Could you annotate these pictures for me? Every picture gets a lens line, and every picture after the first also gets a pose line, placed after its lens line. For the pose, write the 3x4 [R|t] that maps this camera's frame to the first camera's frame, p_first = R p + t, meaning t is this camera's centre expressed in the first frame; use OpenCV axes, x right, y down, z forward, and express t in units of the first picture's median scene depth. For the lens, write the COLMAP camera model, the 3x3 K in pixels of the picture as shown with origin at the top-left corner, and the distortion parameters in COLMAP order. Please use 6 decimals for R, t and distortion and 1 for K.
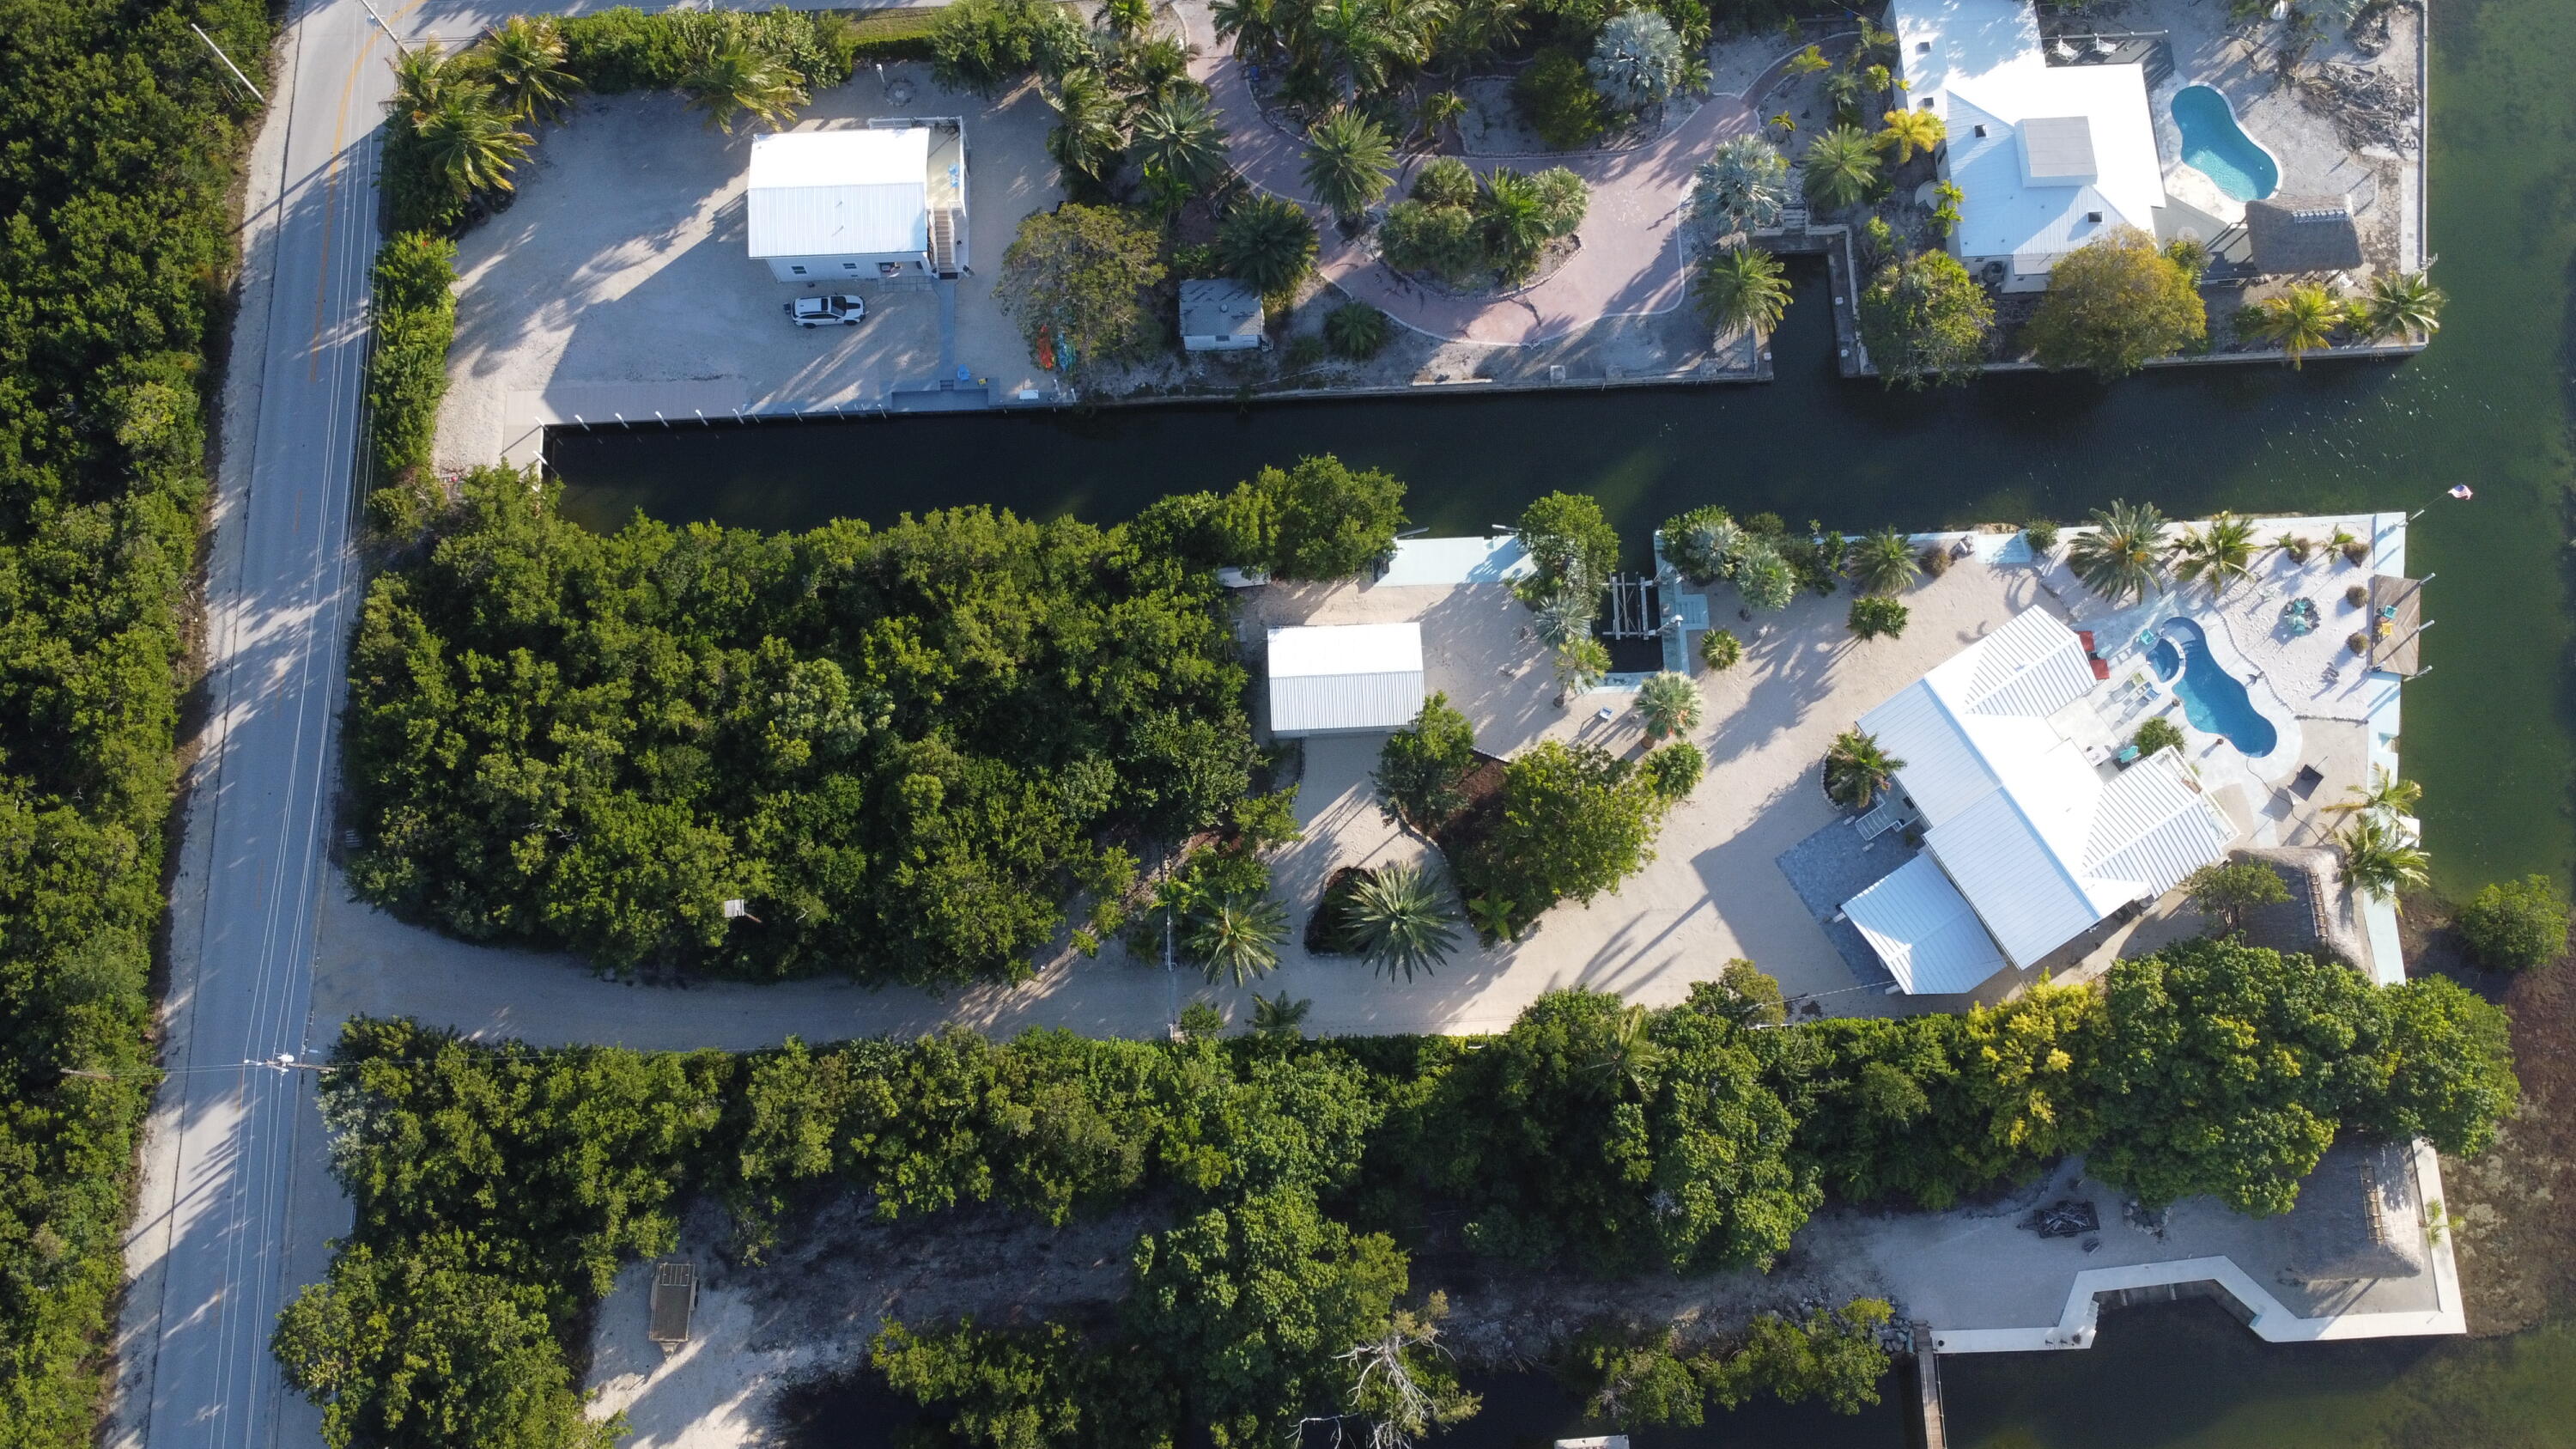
lens RADIAL K [[1932.2, 0, 1288.0], [0, 1932.2, 724.5], [0, 0, 1]] dist [0.003233, -0.005970]
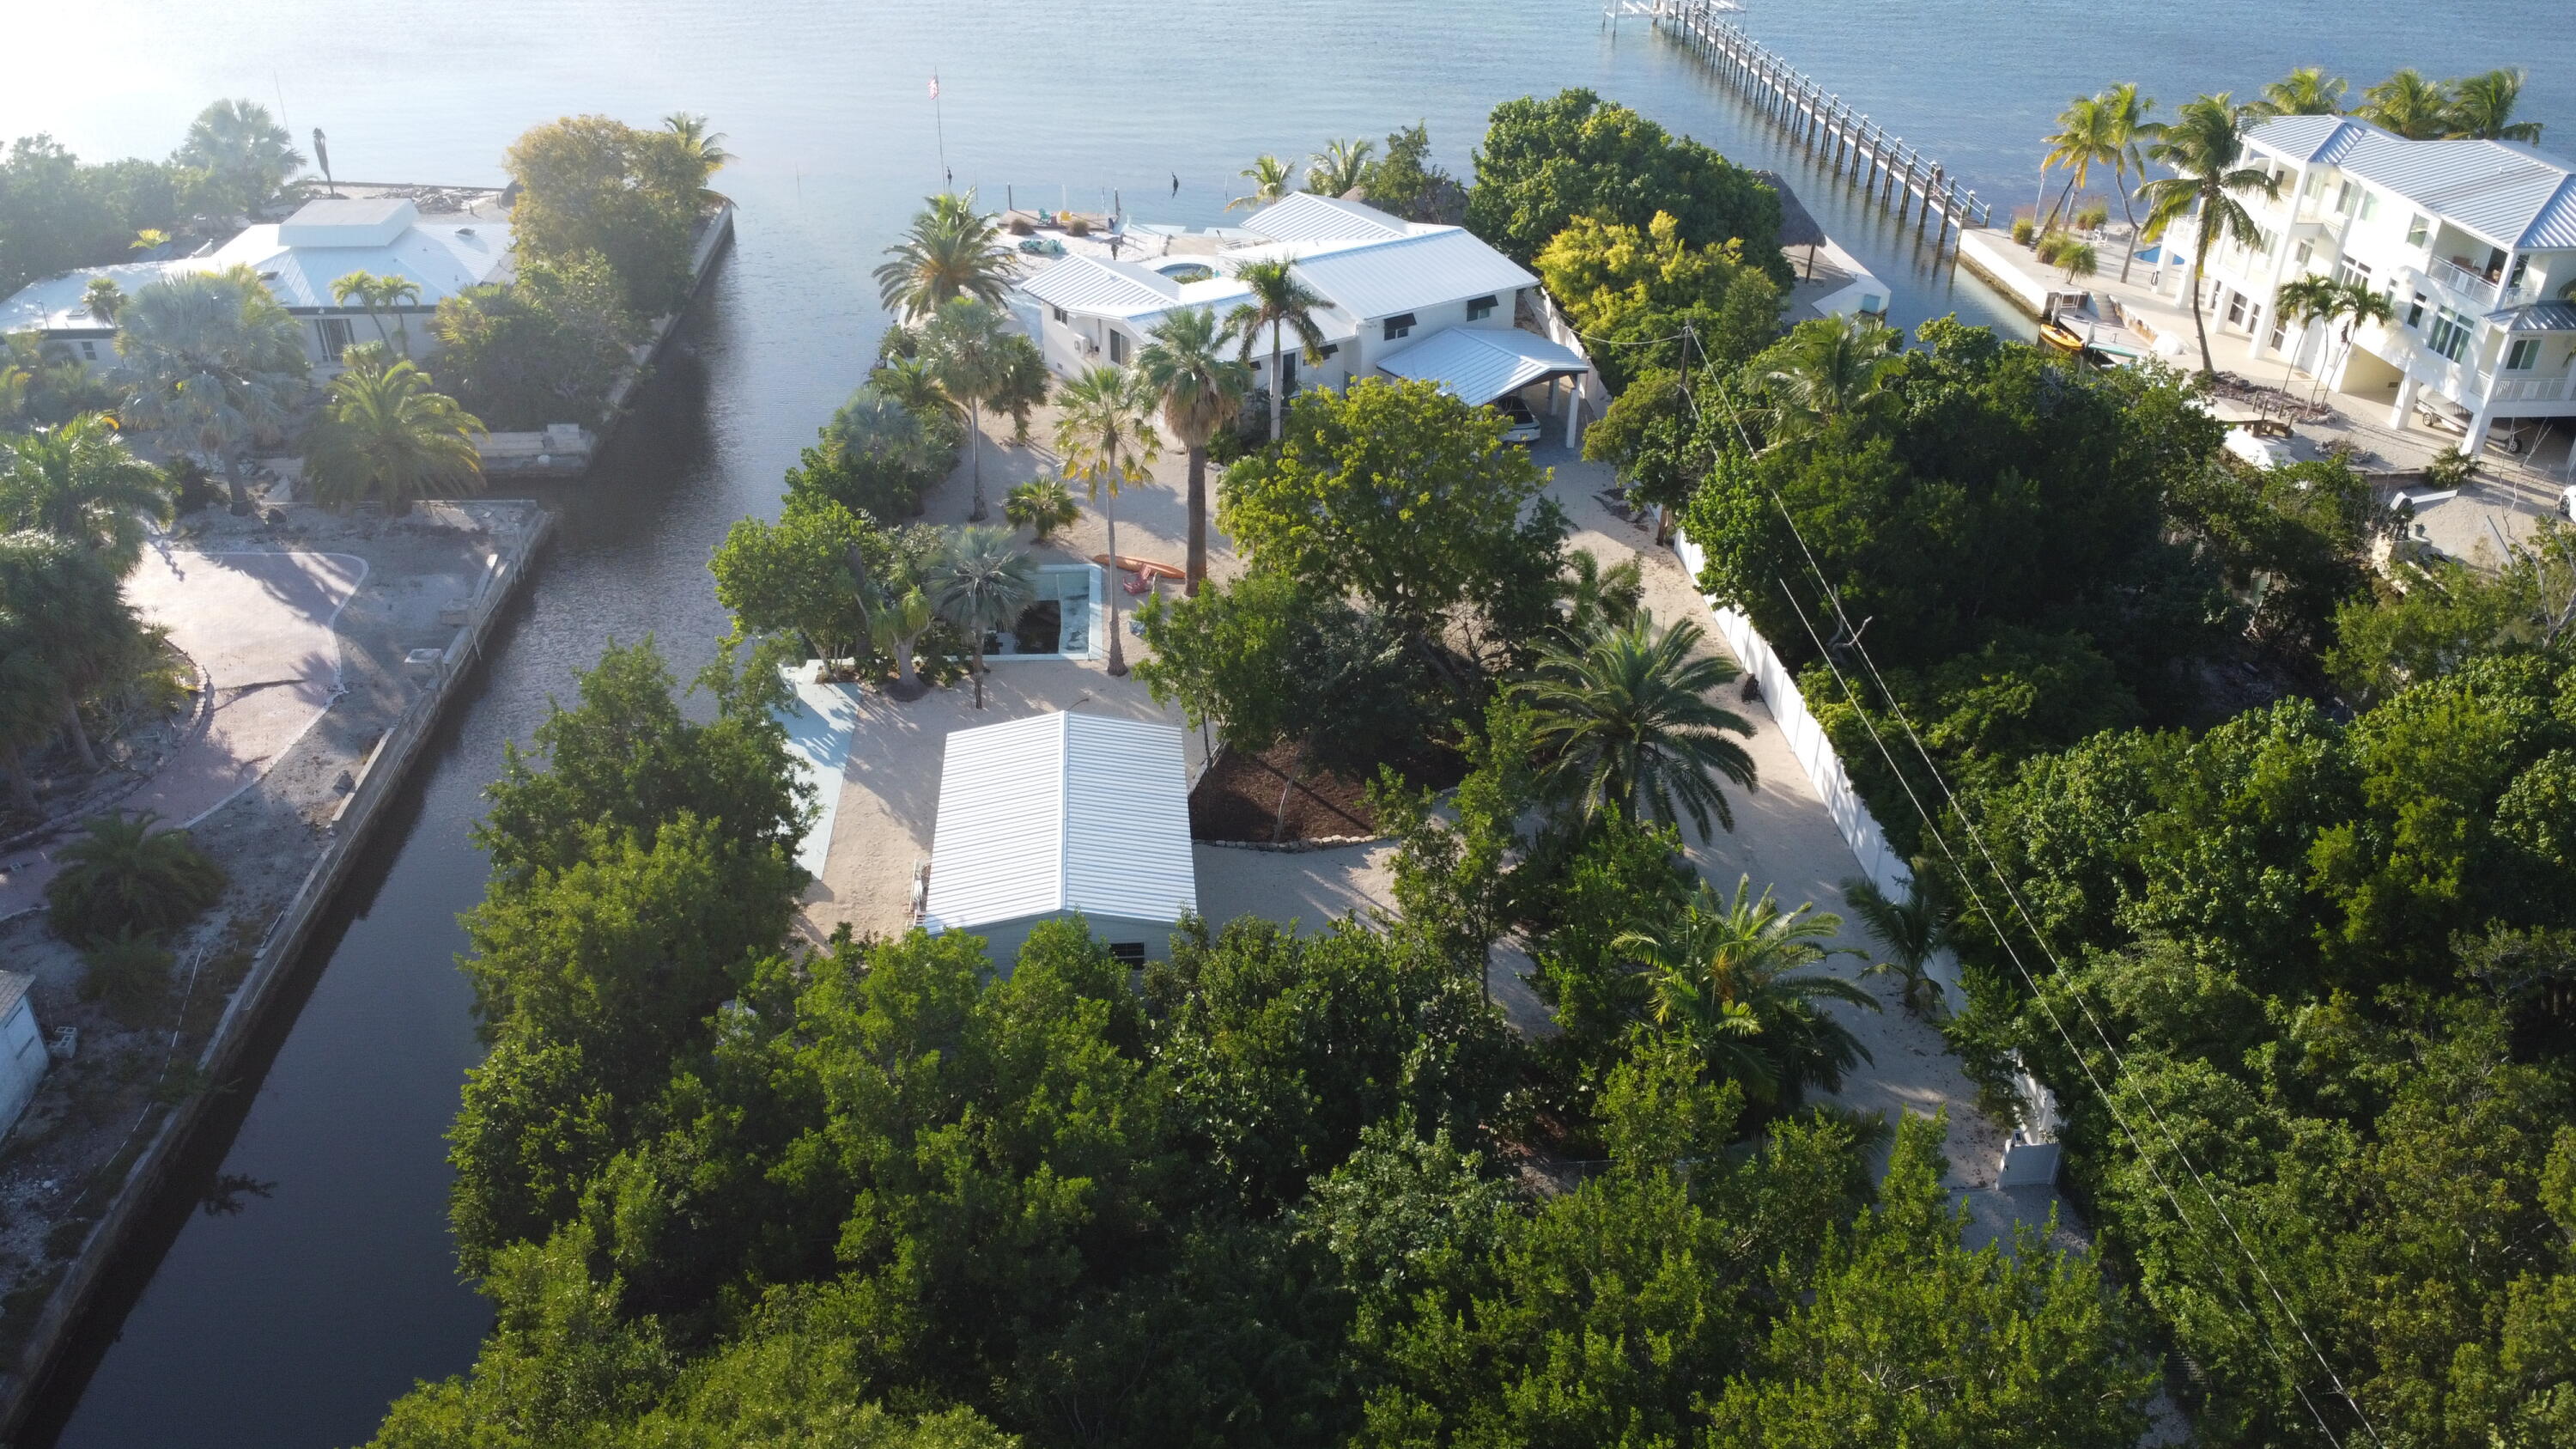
lens RADIAL K [[1932.2, 0, 1288.0], [0, 1932.2, 724.5], [0, 0, 1]] dist [0.003233, -0.005970]
pose [[-0.046714, -0.494694, 0.867811, -0.317921], [0.965125, 0.201675, 0.166917, -0.051271], [-0.257589, 0.845343, 0.468020, 0.760311]]
